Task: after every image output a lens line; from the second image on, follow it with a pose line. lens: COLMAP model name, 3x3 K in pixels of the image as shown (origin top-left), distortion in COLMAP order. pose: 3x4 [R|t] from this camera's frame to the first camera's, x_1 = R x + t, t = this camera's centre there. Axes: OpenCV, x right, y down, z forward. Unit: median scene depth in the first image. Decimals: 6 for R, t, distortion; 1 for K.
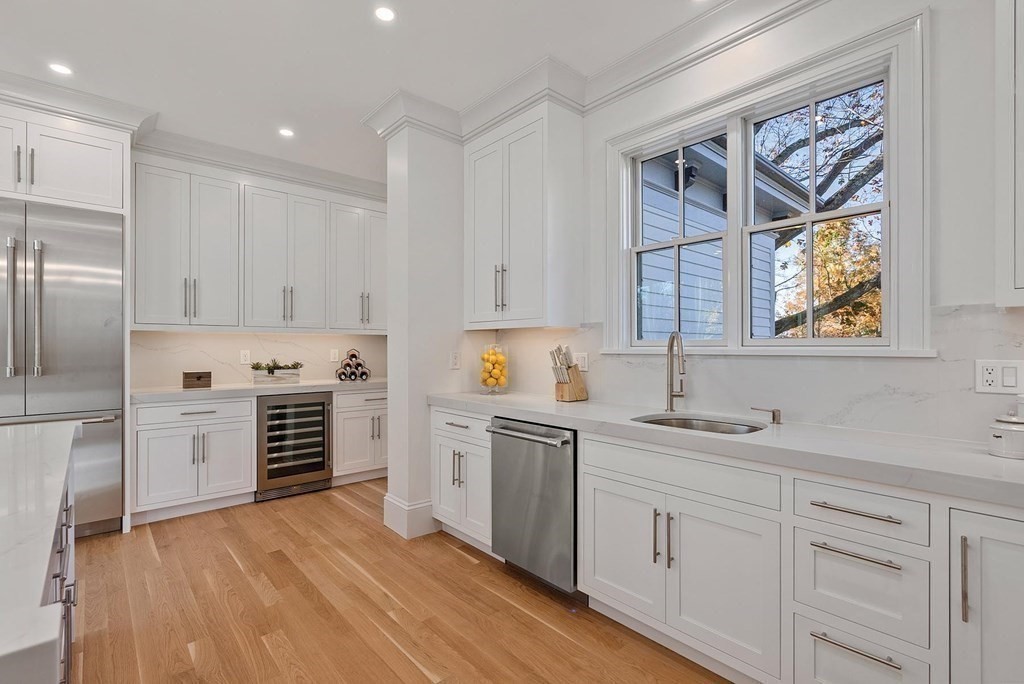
lens RADIAL K [[468.3, 0, 512.4], [0, 468.3, 341.7], [0, 0, 1]] dist [0.002602, 0.004262]
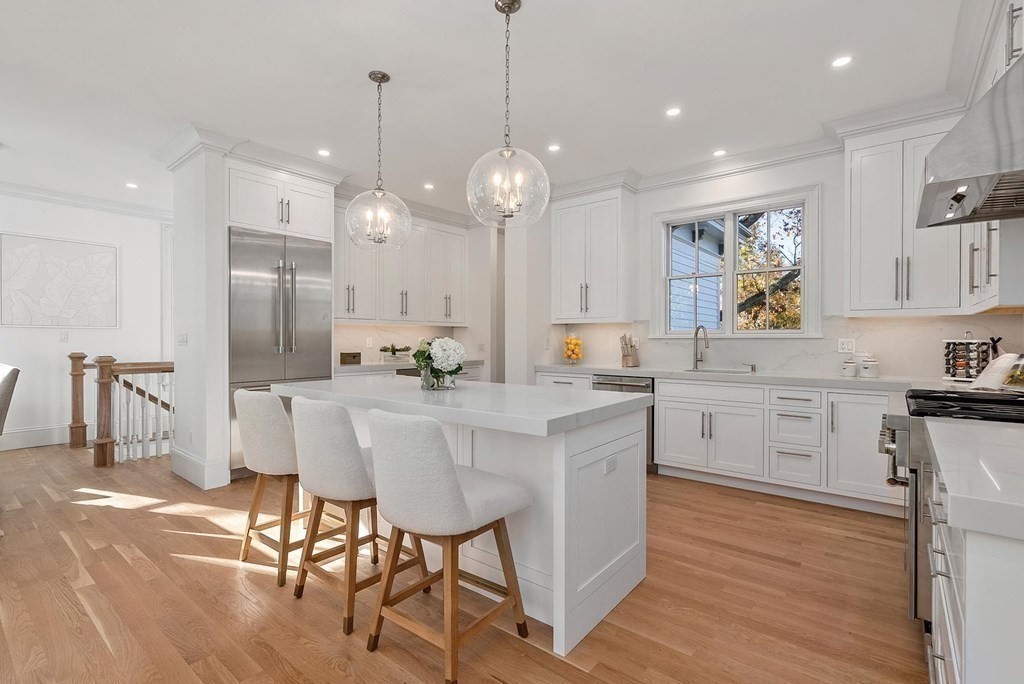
lens RADIAL K [[468.3, 0, 519.2], [0, 468.3, 338.2], [0, 0, 1]] dist [0.002602, 0.004262]
pose [[0.985540, 0.002638, 0.169424, -0.560468], [-0.003931, 0.999966, 0.007297, 0.014010], [-0.169399, -0.007858, 0.985516, -0.593805]]
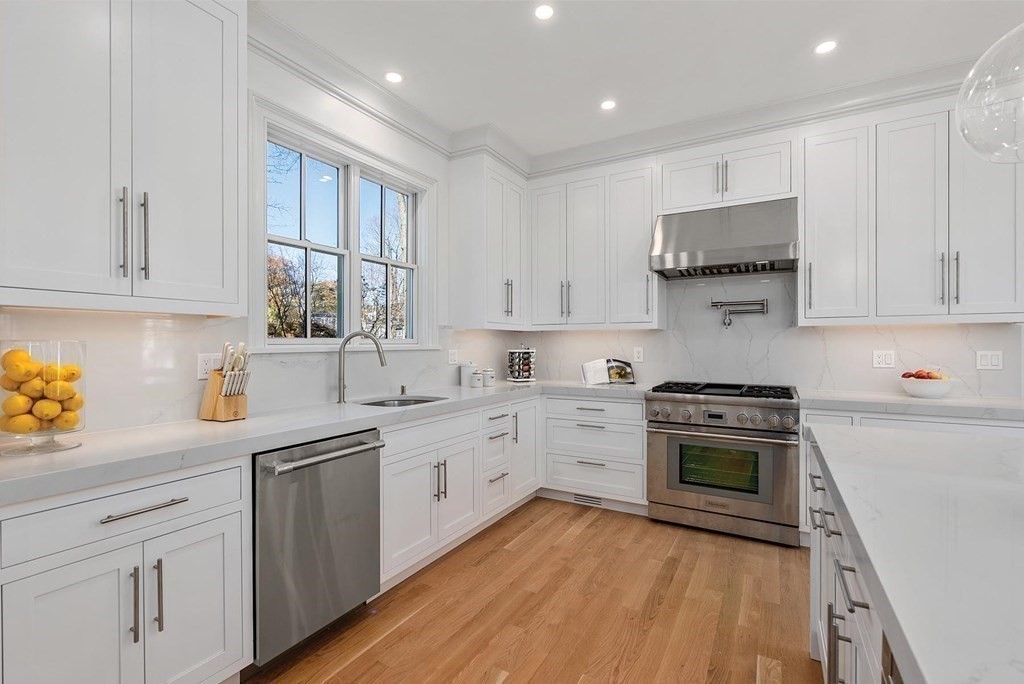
lens RADIAL K [[468.3, 0, 507.5], [0, 468.3, 343.6], [0, 0, 1]] dist [0.002602, 0.004262]
pose [[-0.302221, 0.007024, 0.953212, -0.707349], [0.000589, 0.999974, -0.007181, 0.013727], [-0.953238, -0.001609, -0.302217, 0.814490]]
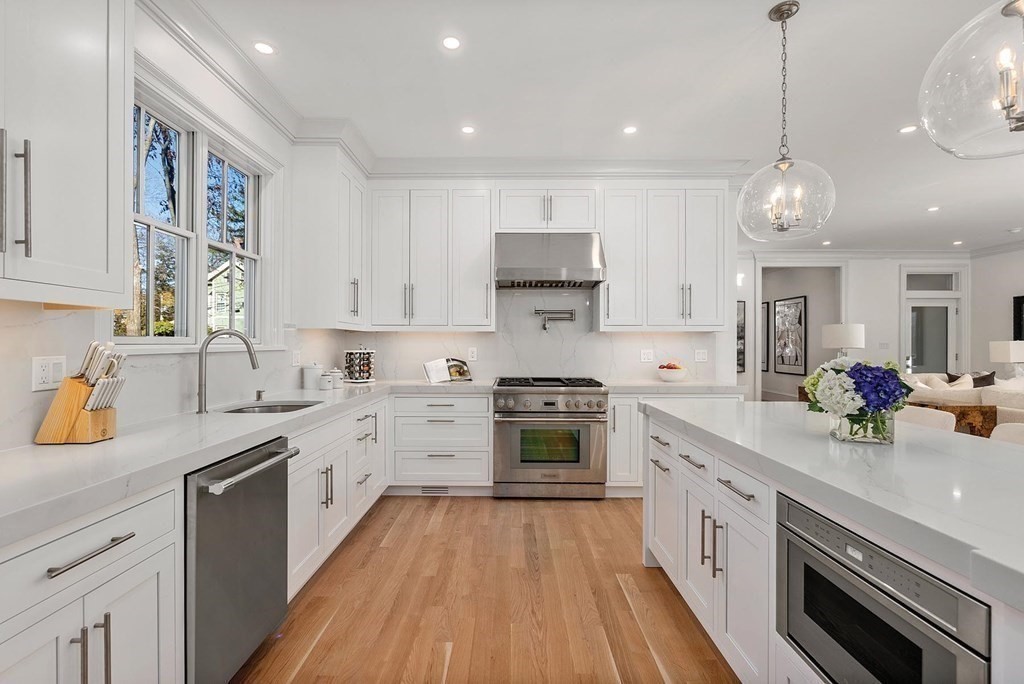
lens RADIAL K [[468.3, 0, 510.2], [0, 468.3, 343.3], [0, 0, 1]] dist [0.002602, 0.004262]
pose [[-0.734603, 0.006323, 0.678468, -0.641795], [0.000761, 0.999964, -0.008496, 0.013753], [-0.678497, -0.005725, -0.734581, 1.078255]]
